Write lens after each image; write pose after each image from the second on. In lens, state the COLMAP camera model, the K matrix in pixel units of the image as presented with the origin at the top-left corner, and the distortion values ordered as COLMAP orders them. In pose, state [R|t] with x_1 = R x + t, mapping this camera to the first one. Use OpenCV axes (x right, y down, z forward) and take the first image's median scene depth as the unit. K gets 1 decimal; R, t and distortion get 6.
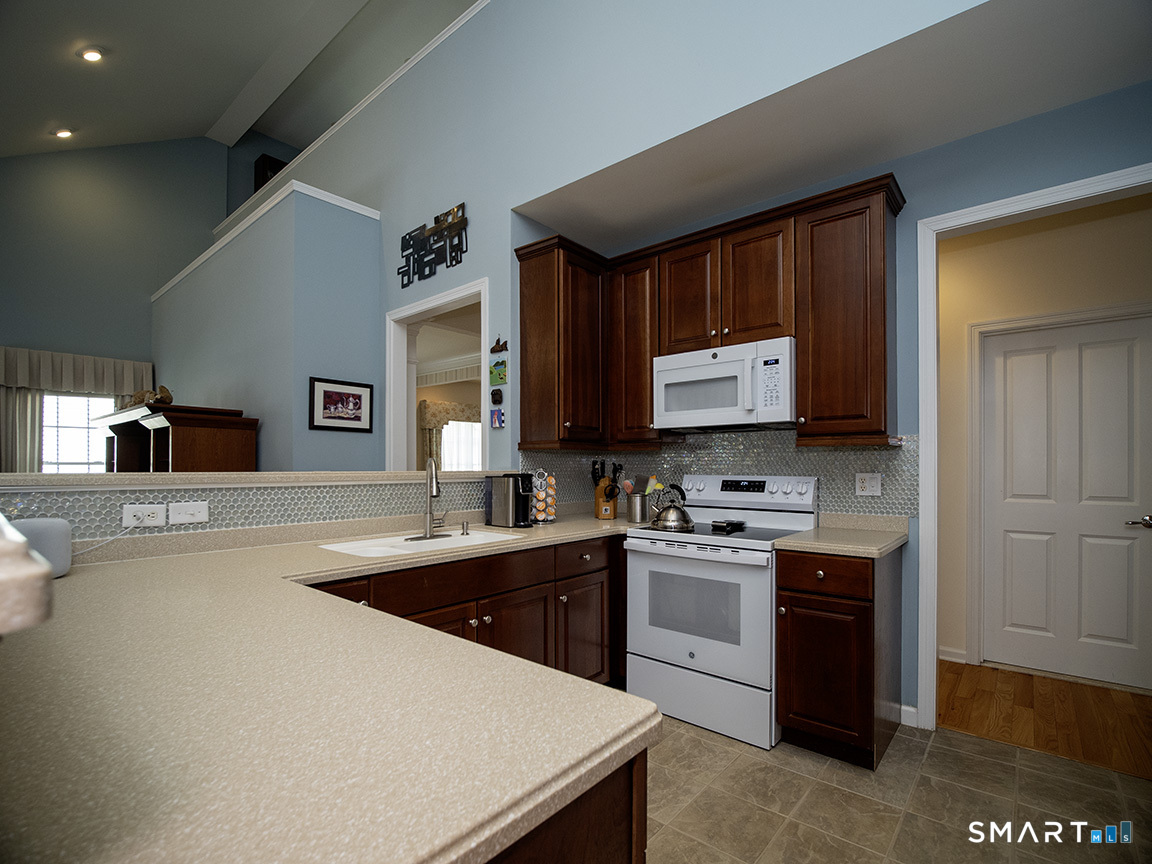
lens RADIAL K [[545.5, 0, 581.6], [0, 545.5, 455.9], [0, 0, 1]] dist [-0.003833, -0.000708]
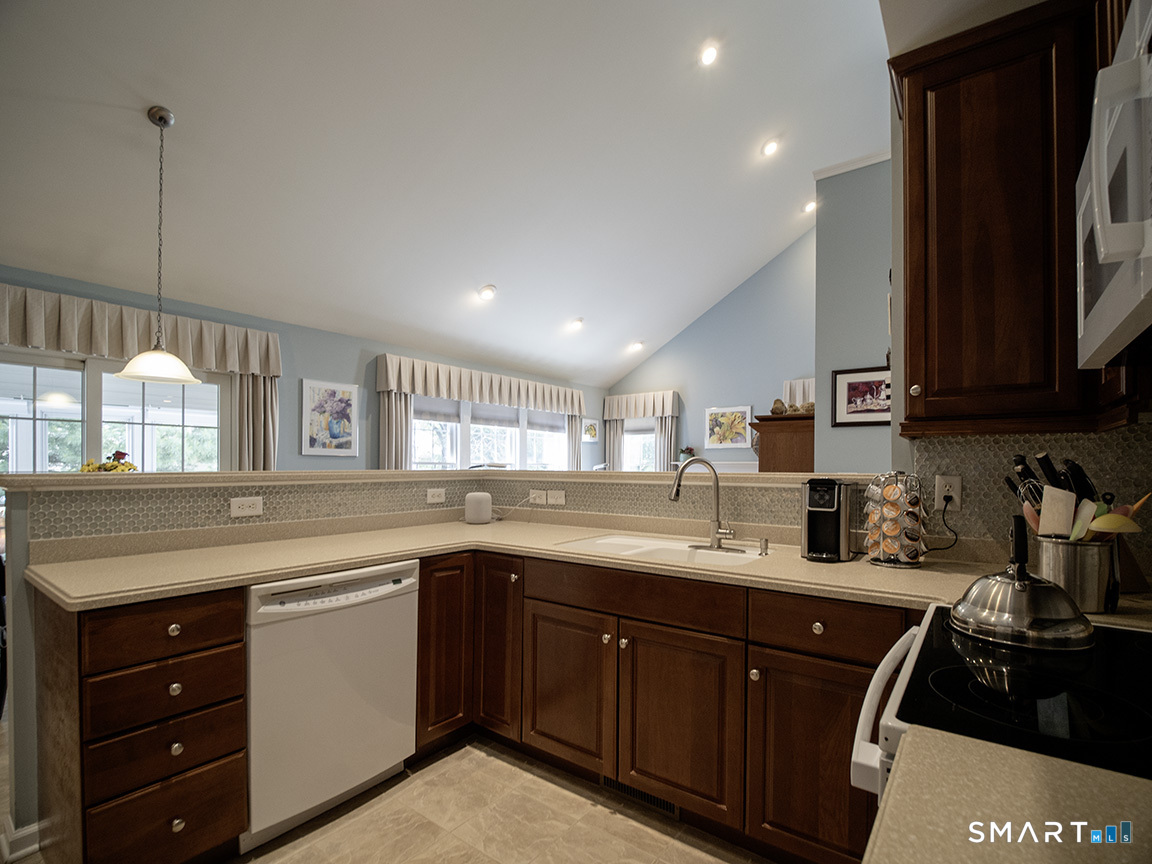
lens RADIAL K [[545.5, 0, 581.6], [0, 545.5, 455.9], [0, 0, 1]] dist [-0.003833, -0.000708]
pose [[0.069192, -0.016835, -0.997461, 0.423919], [0.012269, 0.999796, -0.016023, 0.009790], [0.997528, -0.011129, 0.069385, 0.550779]]
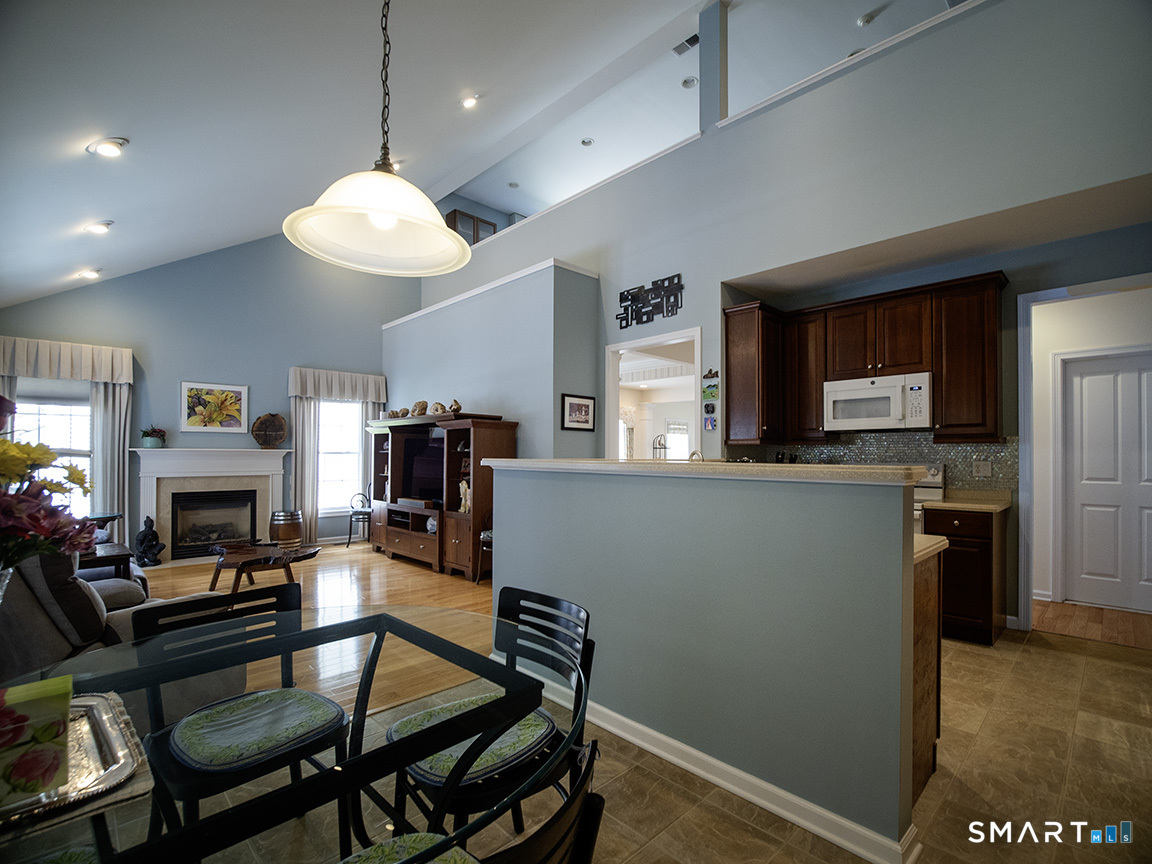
lens RADIAL K [[554.5, 0, 577.6], [0, 554.5, 443.5], [0, 0, 1]] dist [-0.002672, -0.000043]
pose [[0.996286, 0.001967, -0.086089, -0.358496], [-0.002557, 0.999974, -0.006738, -0.003359], [0.086073, 0.006934, 0.996265, -0.487013]]
